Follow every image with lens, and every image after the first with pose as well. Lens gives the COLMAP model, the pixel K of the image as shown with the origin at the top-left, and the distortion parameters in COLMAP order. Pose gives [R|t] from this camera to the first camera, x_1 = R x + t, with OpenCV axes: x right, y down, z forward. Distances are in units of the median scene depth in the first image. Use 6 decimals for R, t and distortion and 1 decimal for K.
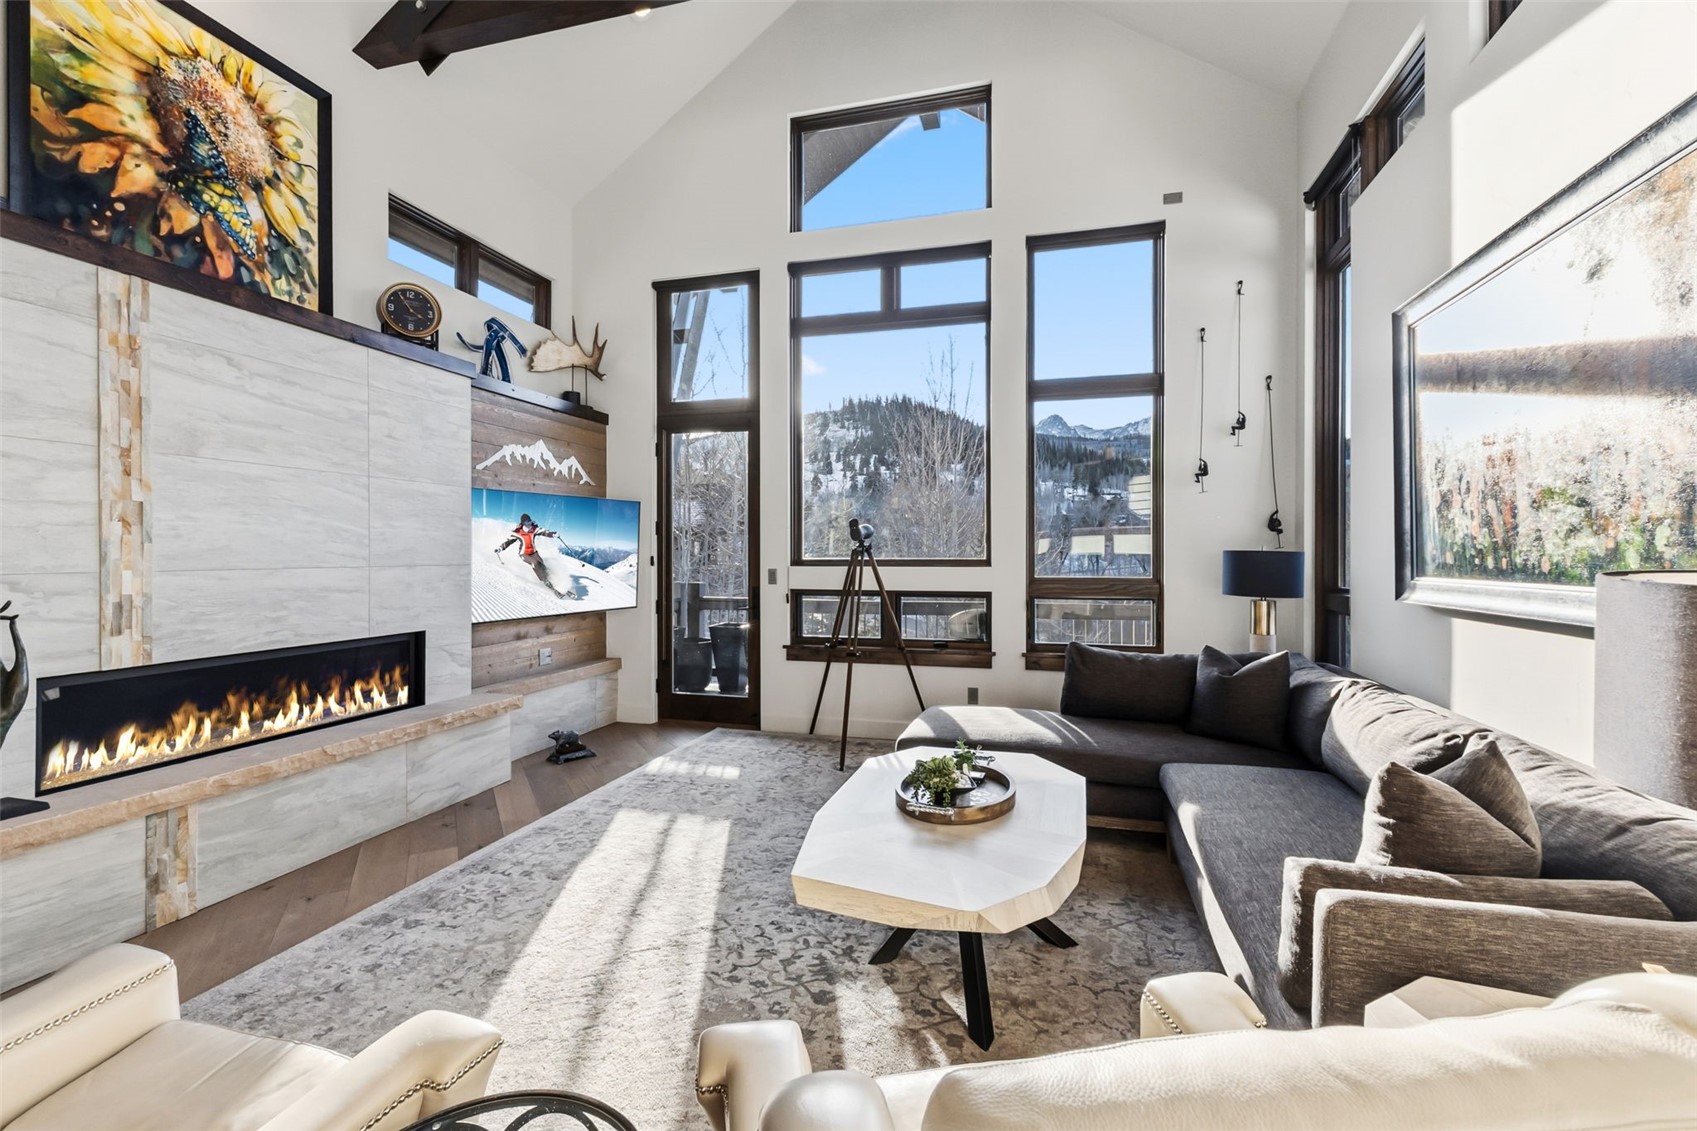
lens RADIAL K [[720.5, 0, 851.0], [0, 720.5, 555.9], [0, 0, 1]] dist [0.000794, 0.000000]
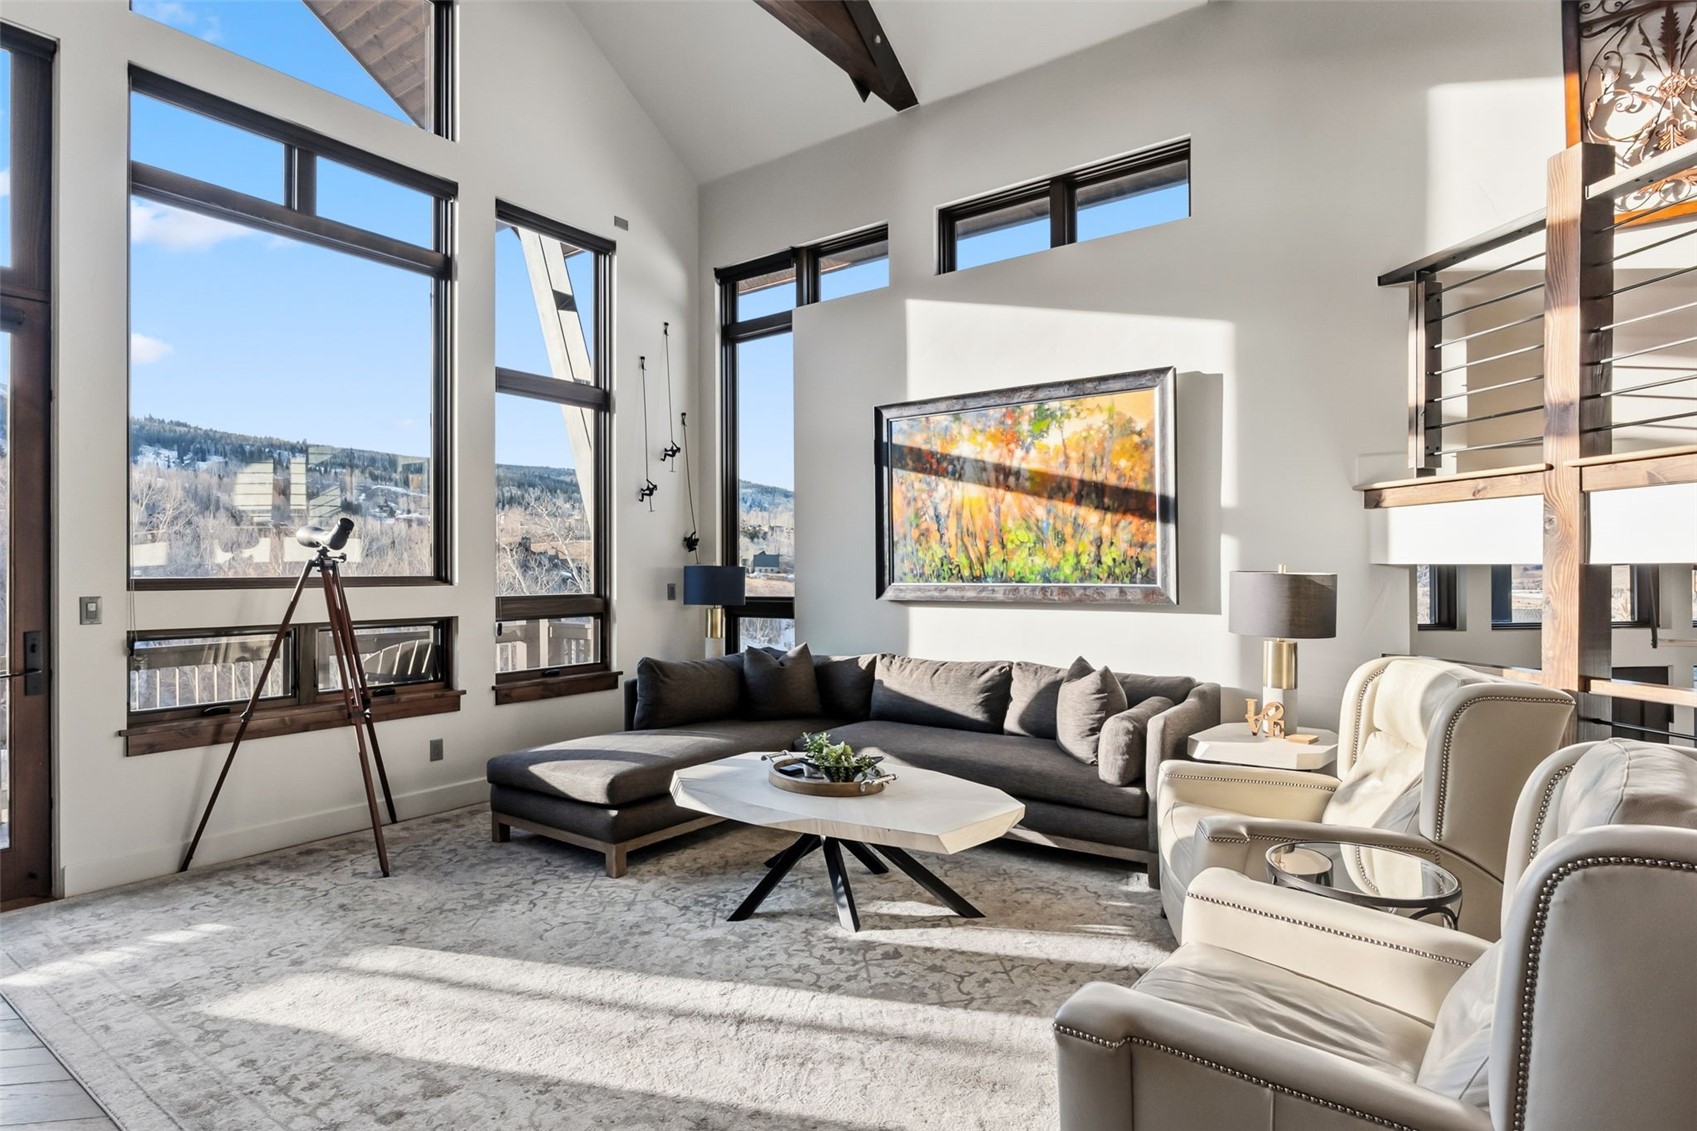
lens RADIAL K [[889.3, 0, 850.6], [0, 889.3, 570.1], [0, 0, 1]] dist [-0.019838, -0.000875]
pose [[0.347747, -0.000818, 0.937588, -0.565704], [0.003868, 0.999992, -0.000563, 0.000141], [-0.937580, 0.003822, 0.347748, 0.232202]]
